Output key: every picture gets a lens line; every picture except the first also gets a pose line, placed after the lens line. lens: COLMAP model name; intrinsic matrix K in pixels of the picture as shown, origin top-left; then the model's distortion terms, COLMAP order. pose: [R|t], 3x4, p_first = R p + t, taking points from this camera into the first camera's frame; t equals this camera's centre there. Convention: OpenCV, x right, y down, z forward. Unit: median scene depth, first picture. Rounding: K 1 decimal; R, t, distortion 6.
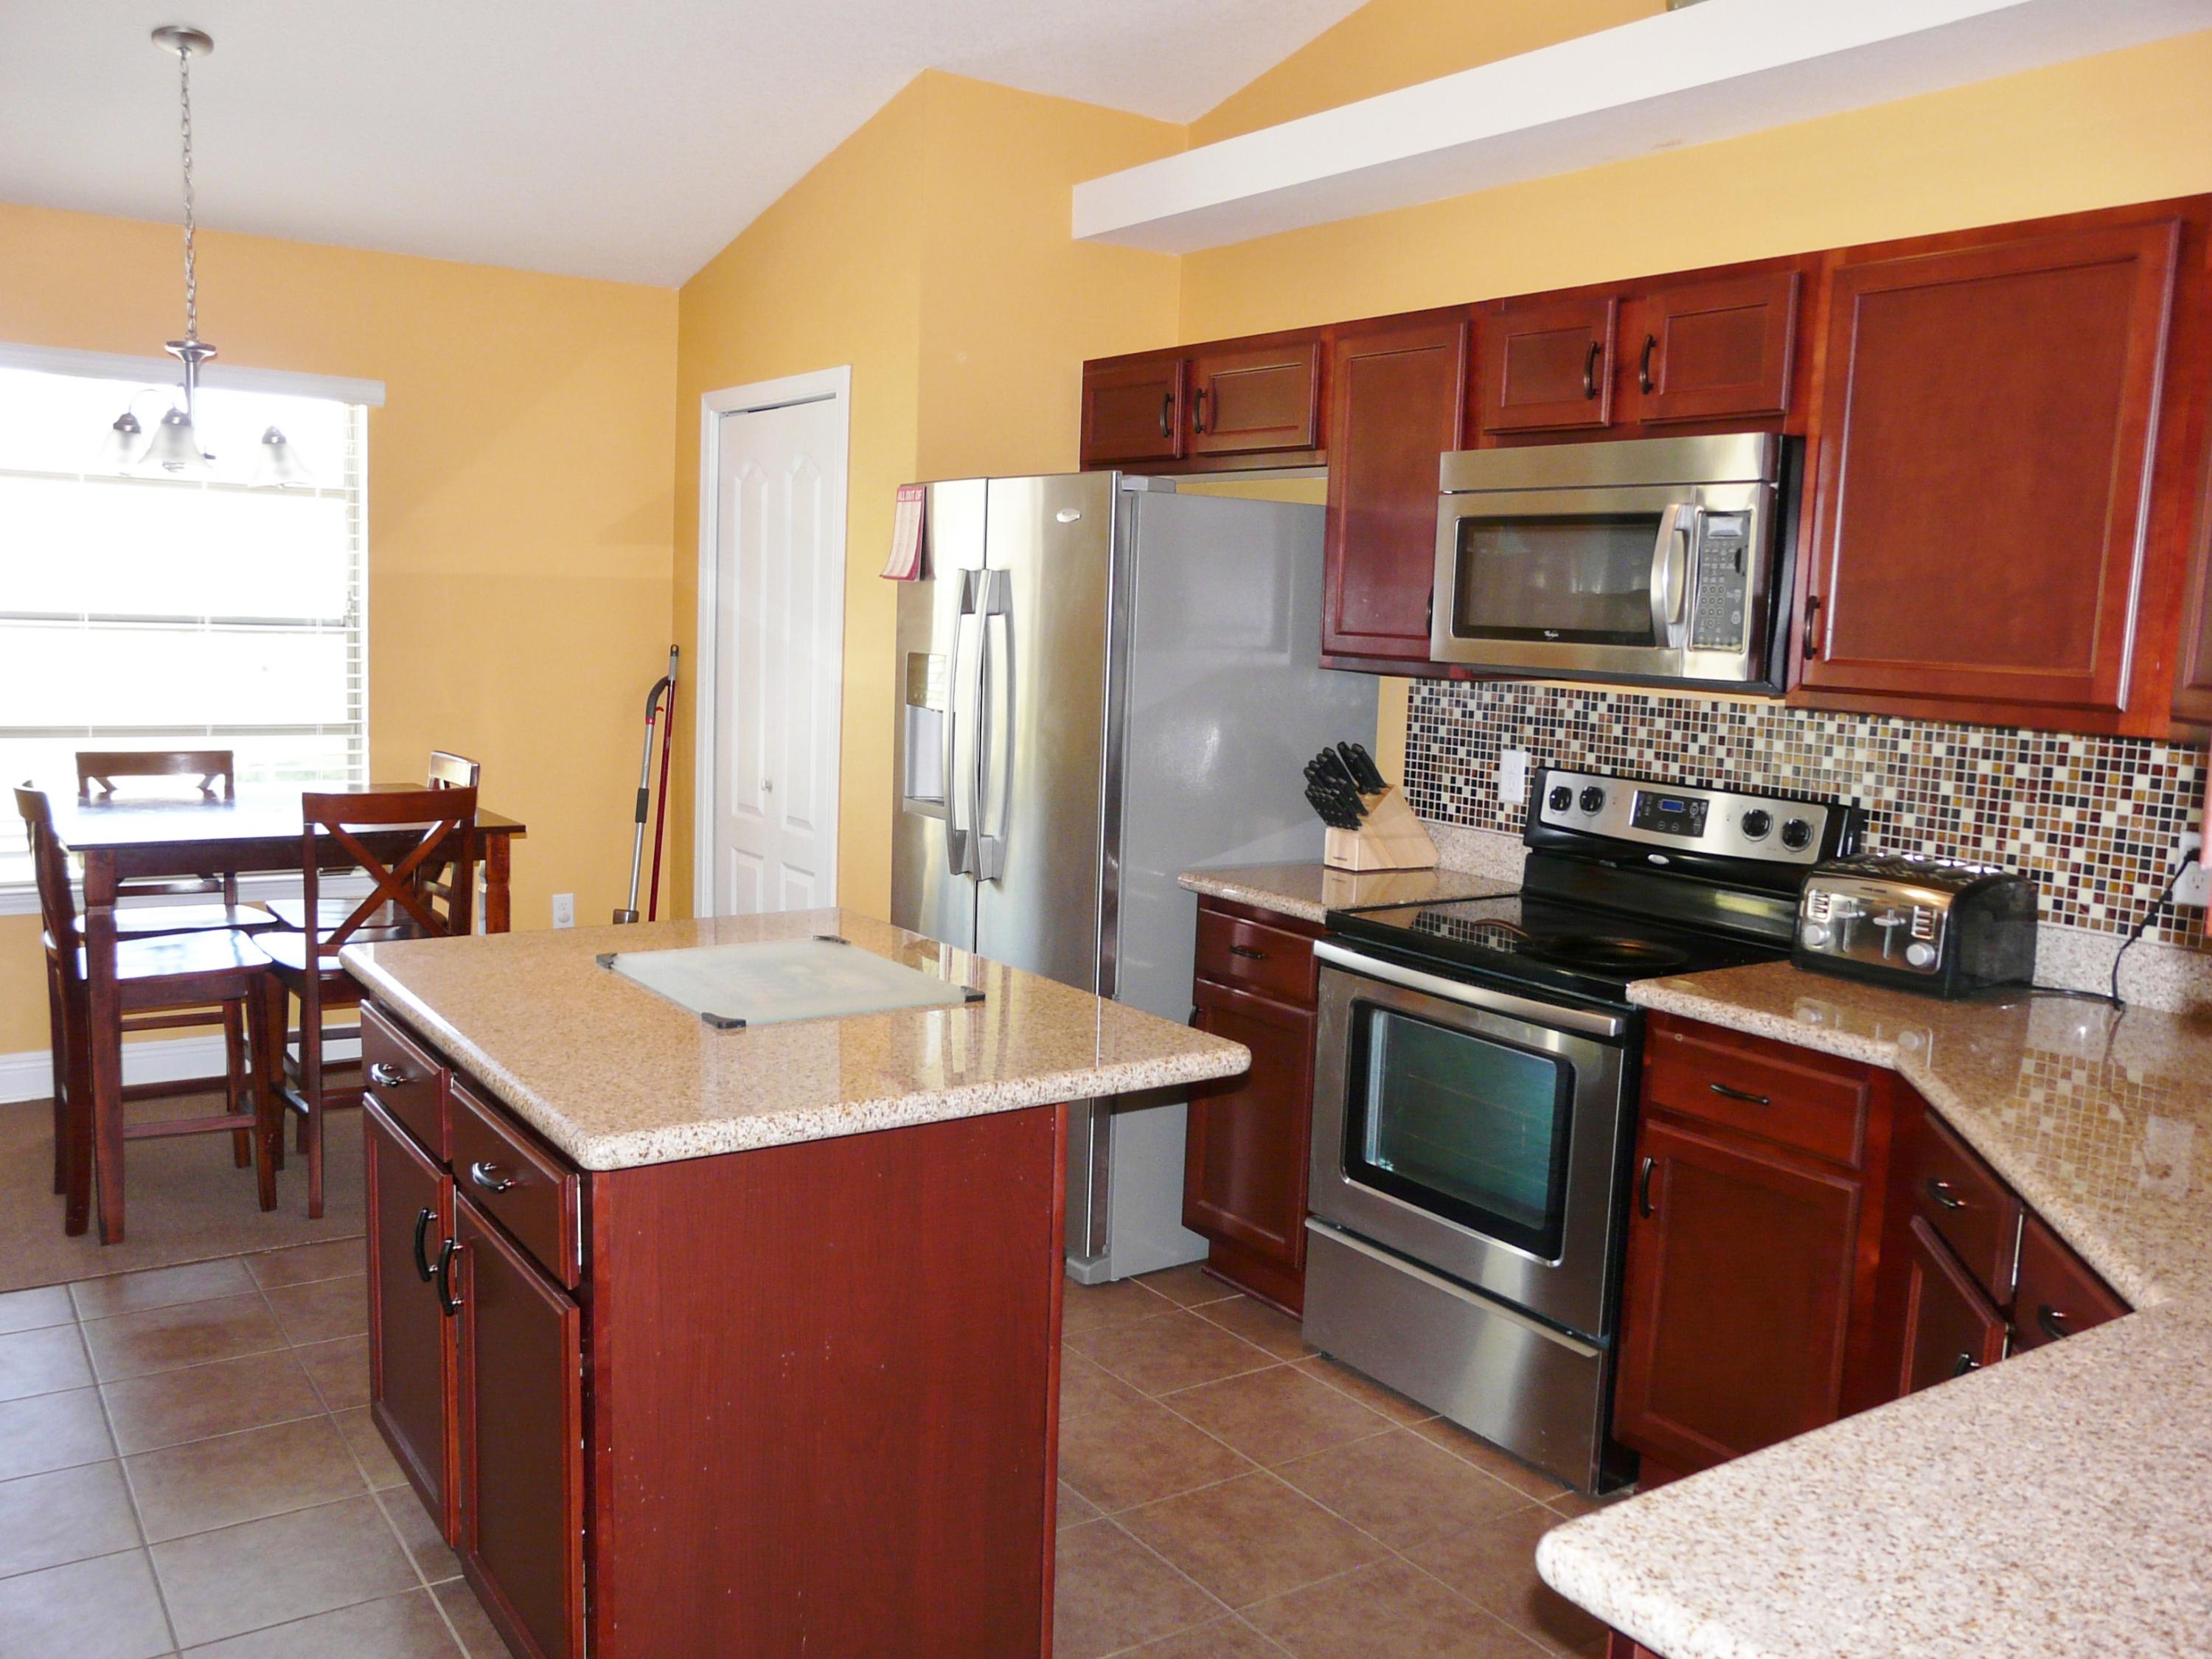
lens RADIAL K [[1826.6, 0, 1098.1], [0, 1826.6, 848.5], [0, 0, 1]] dist [-0.078654, 0.091943]
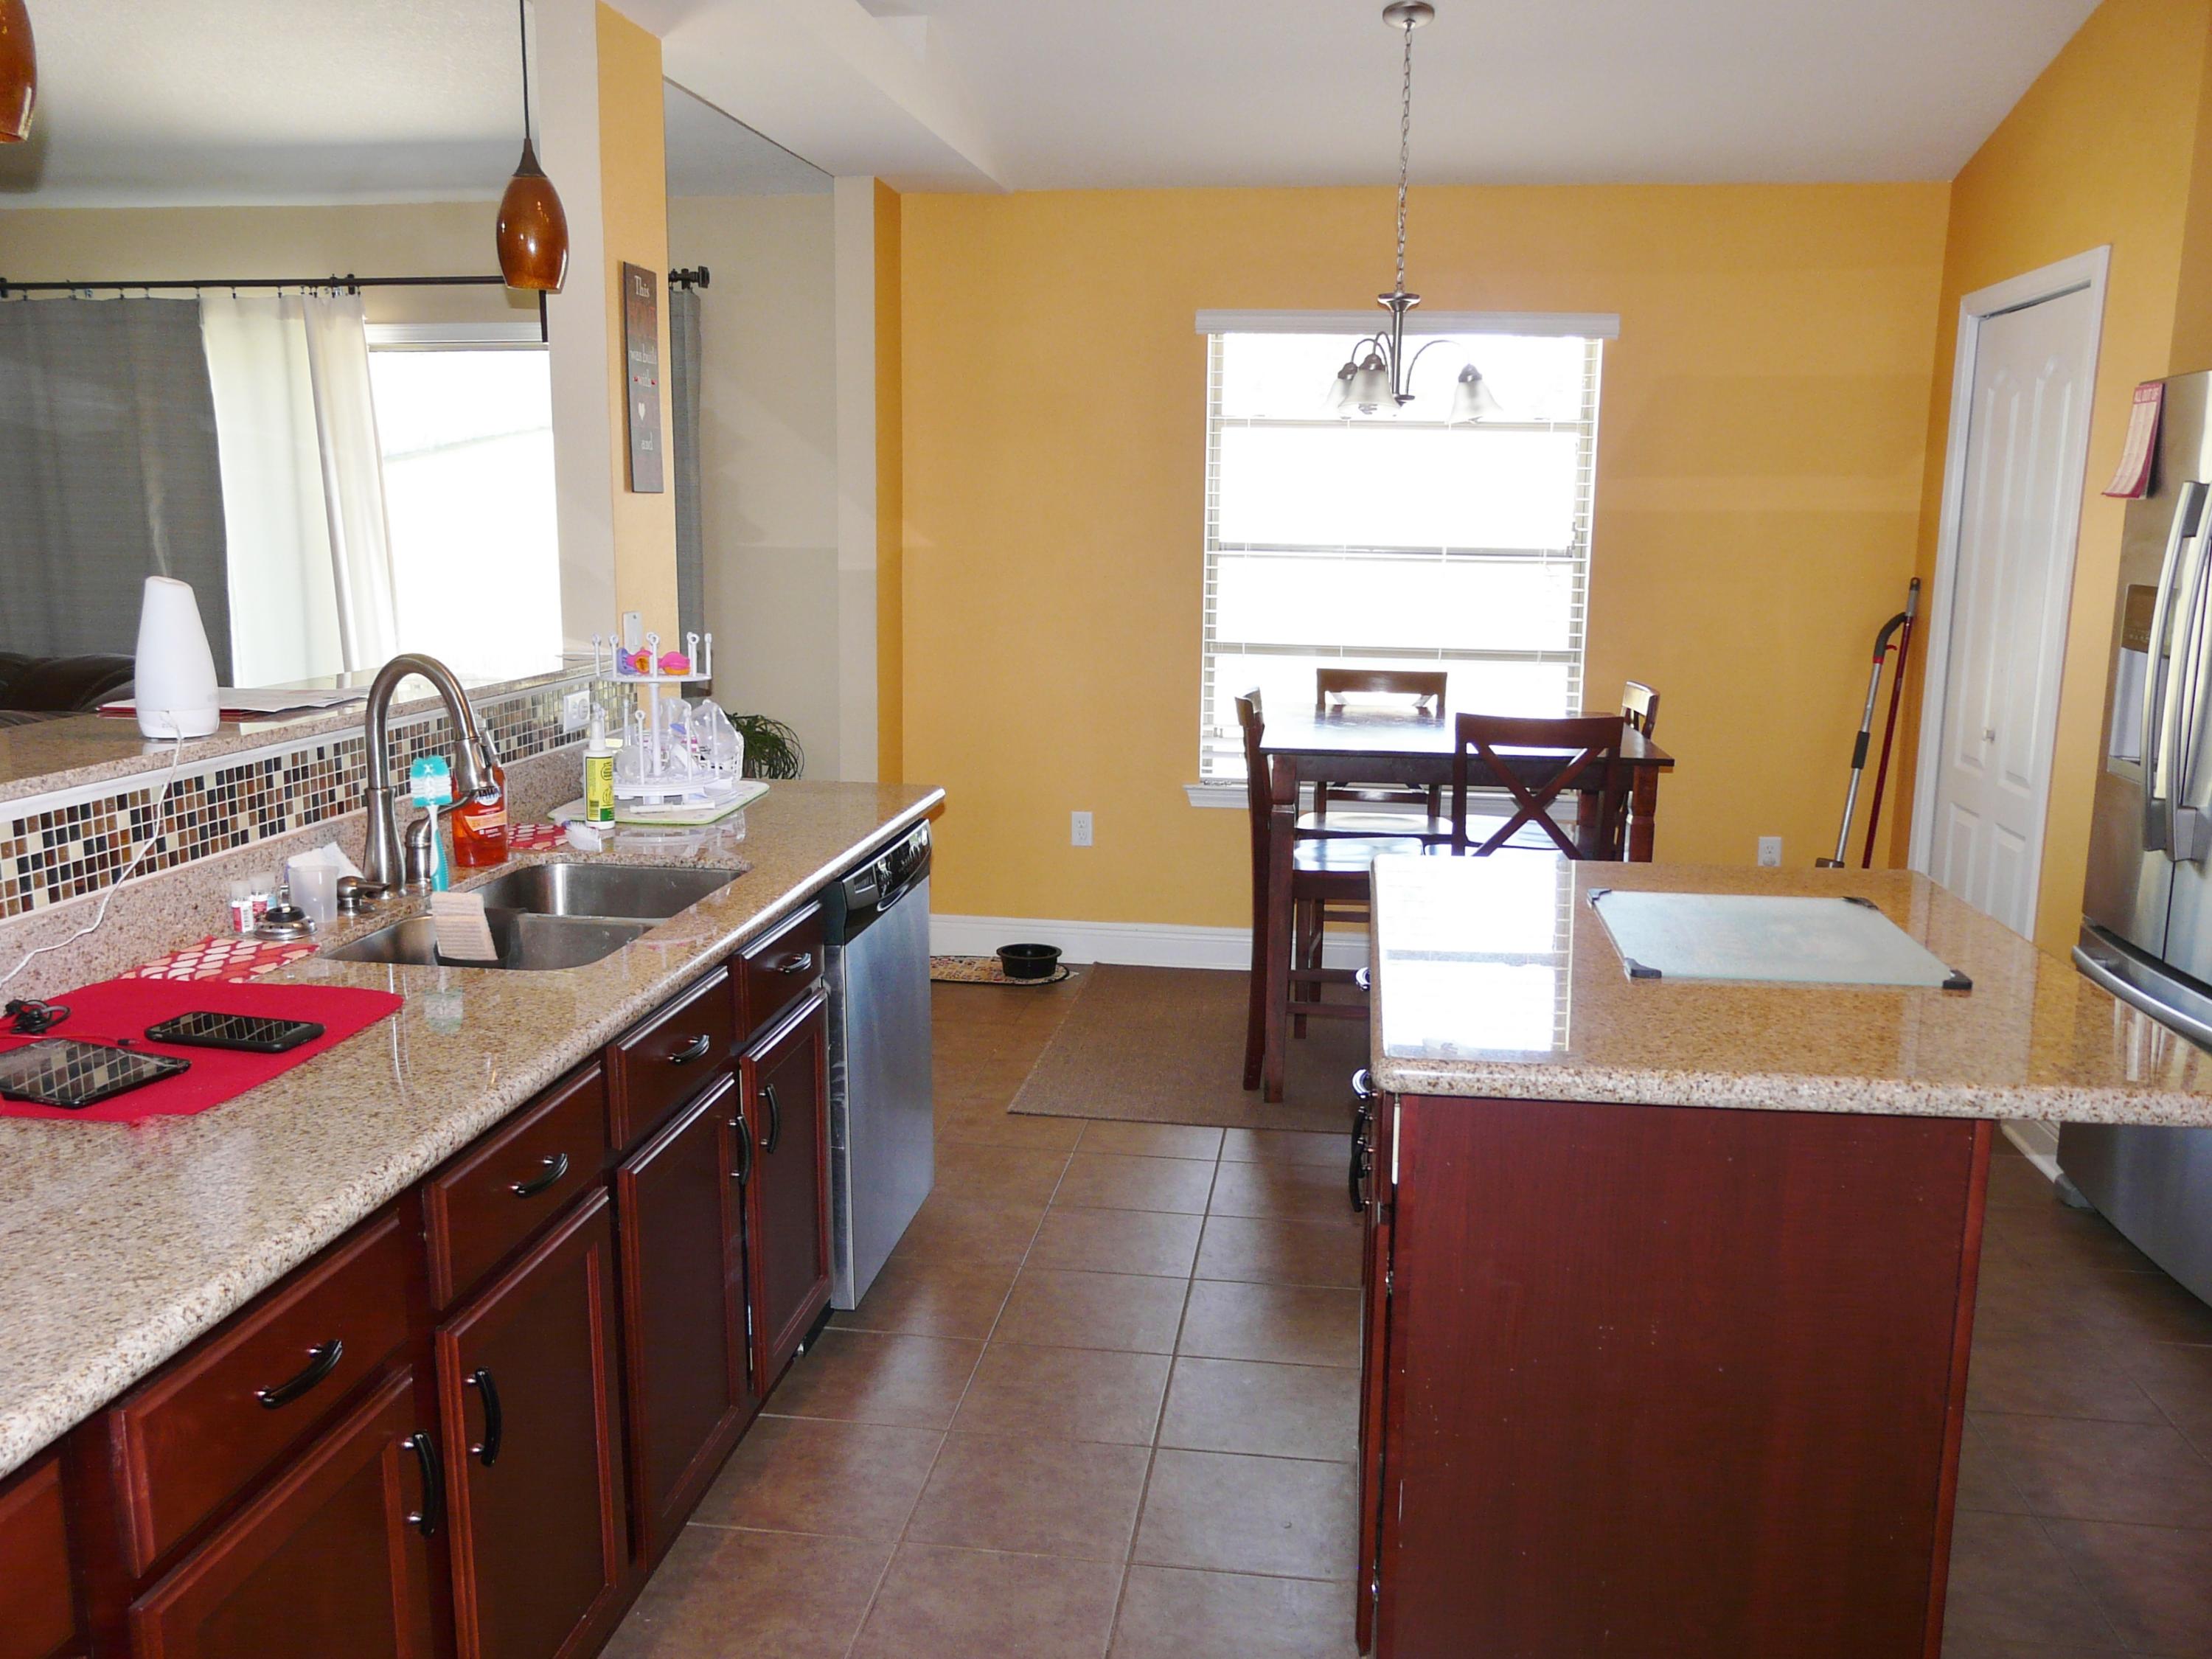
lens RADIAL K [[1826.6, 0, 1055.7], [0, 1826.6, 840.4], [0, 0, 1]] dist [-0.078654, 0.091943]
pose [[0.739162, 0.093893, -0.666951, 0.105113], [-0.073299, 0.995568, 0.058920, -0.002447], [0.669527, 0.005335, 0.742769, 0.056566]]
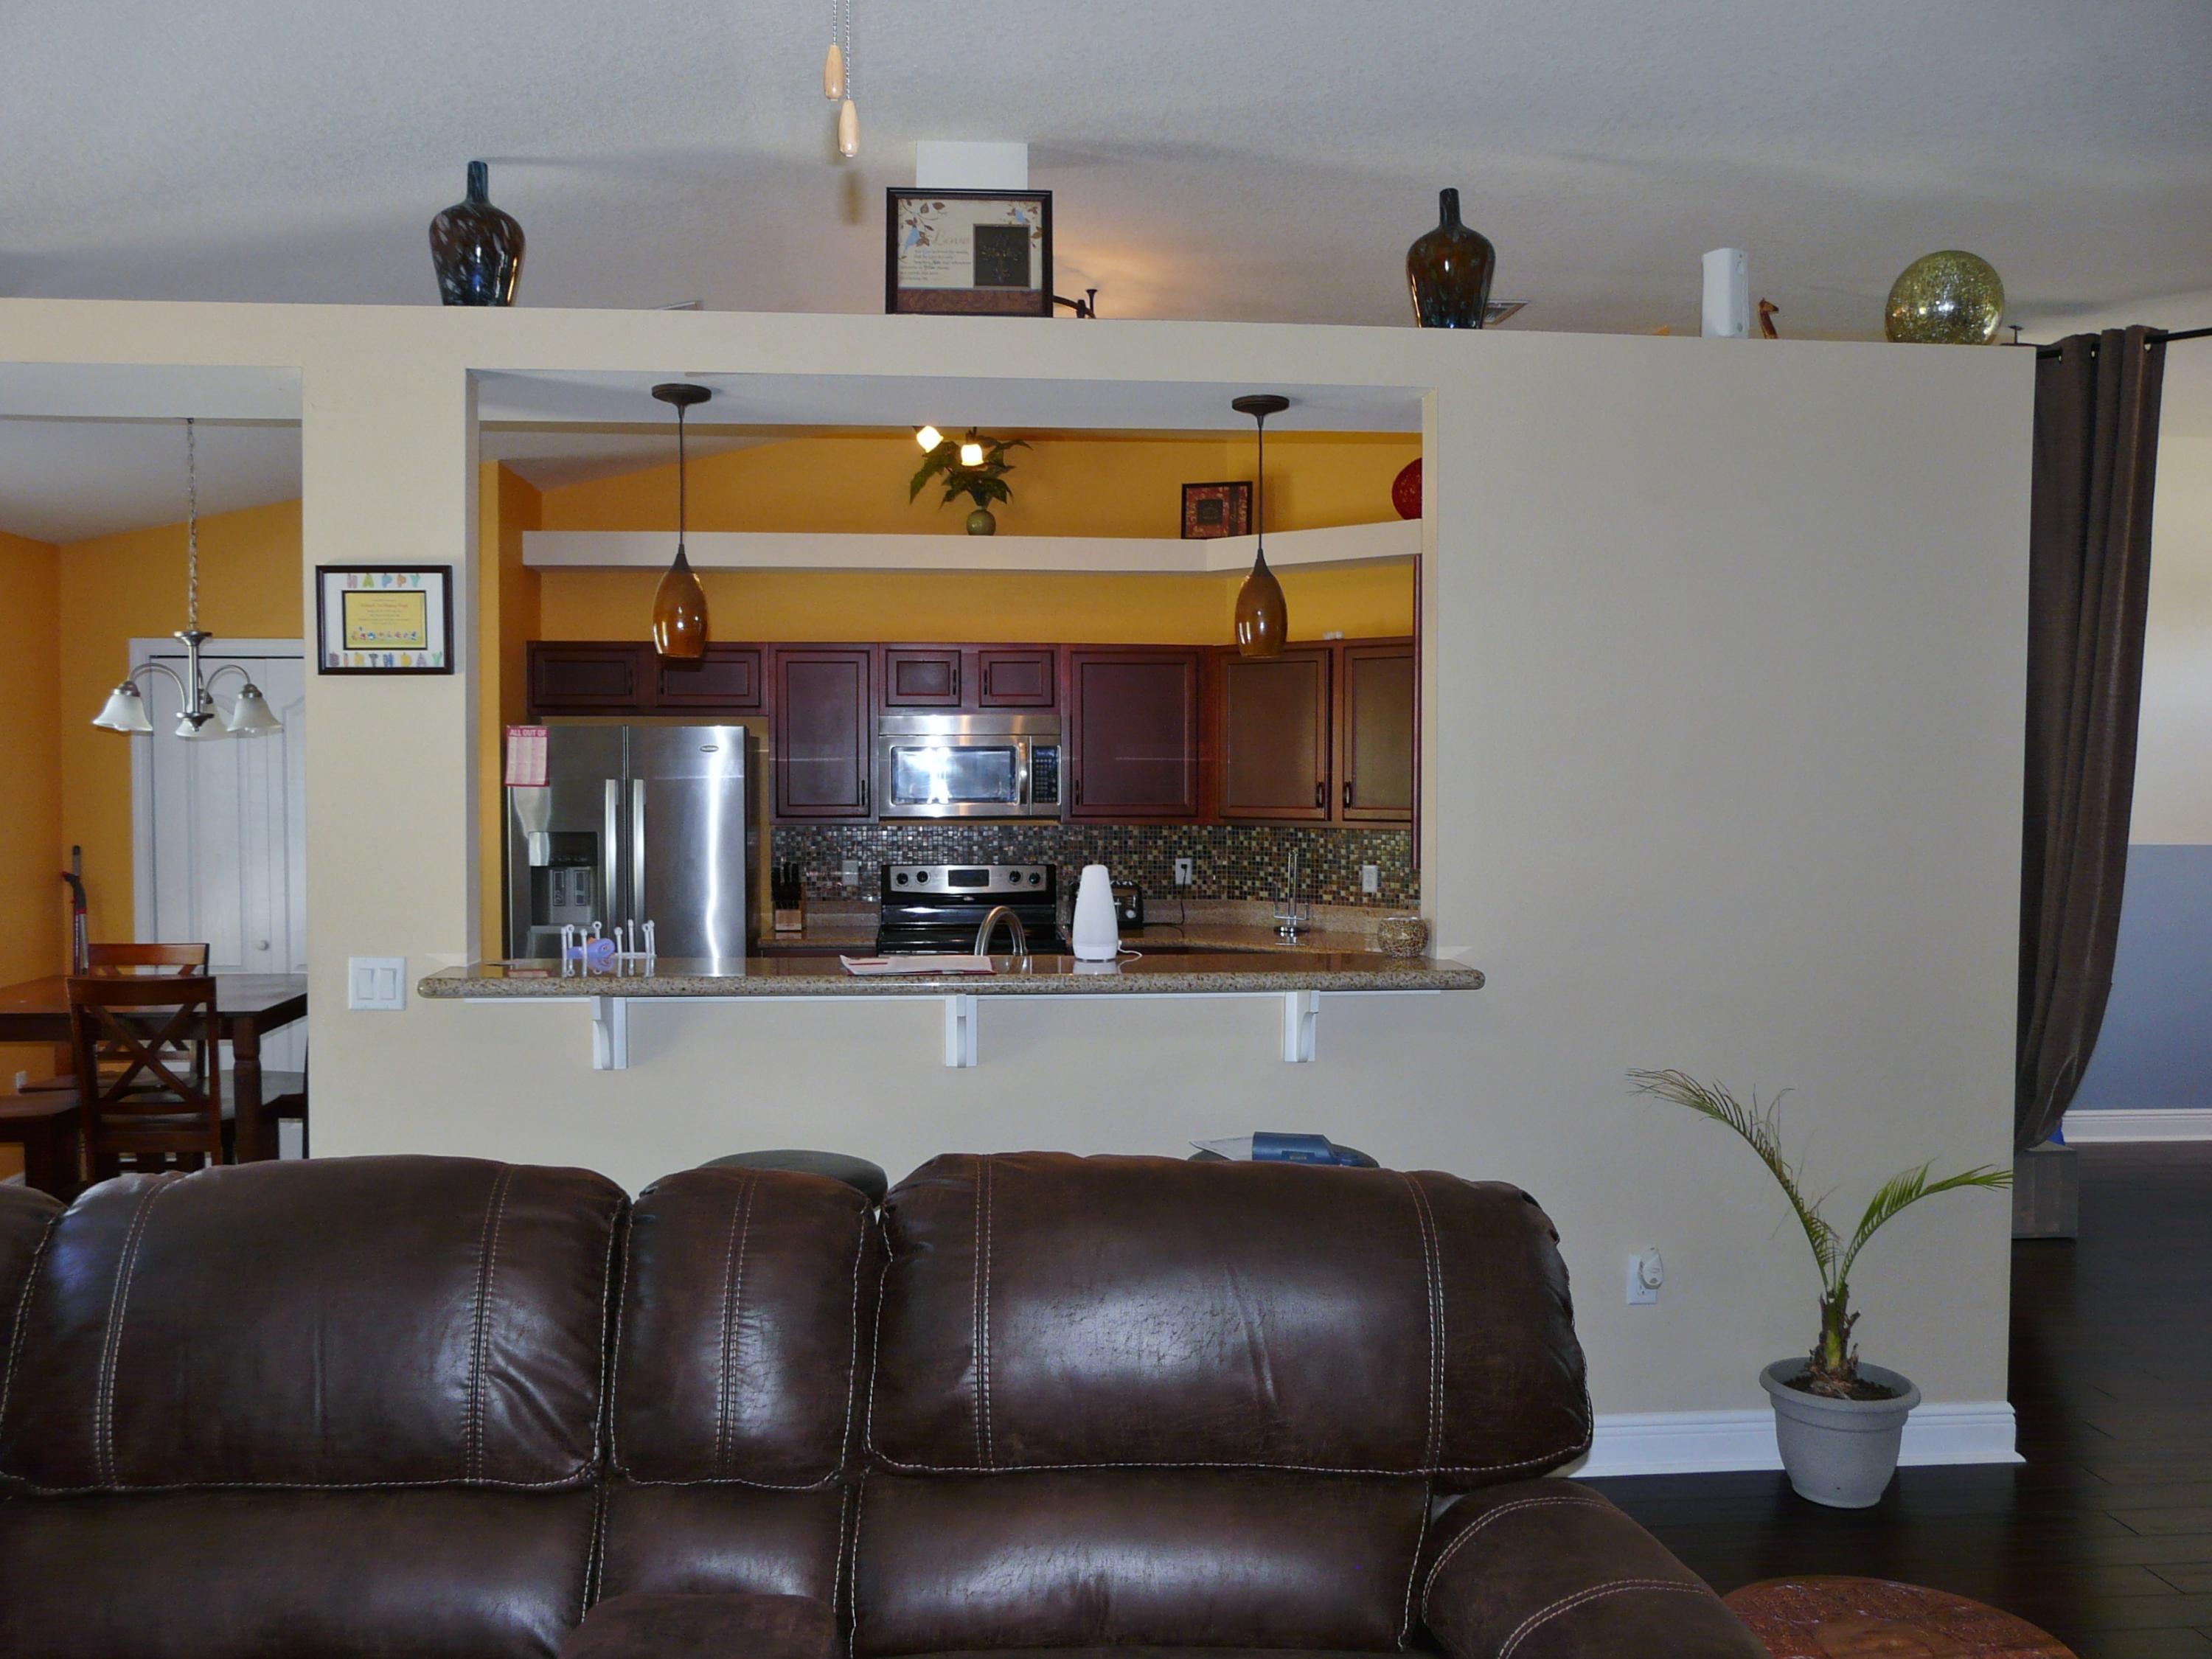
lens RADIAL K [[1826.6, 0, 1097.3], [0, 1826.6, 834.8], [0, 0, 1]] dist [-0.078654, 0.091943]
pose [[0.459532, -0.060187, 0.886120, -1.482880], [0.135404, 0.990786, -0.002924, -0.041138], [-0.877779, 0.121328, 0.463447, -0.159137]]
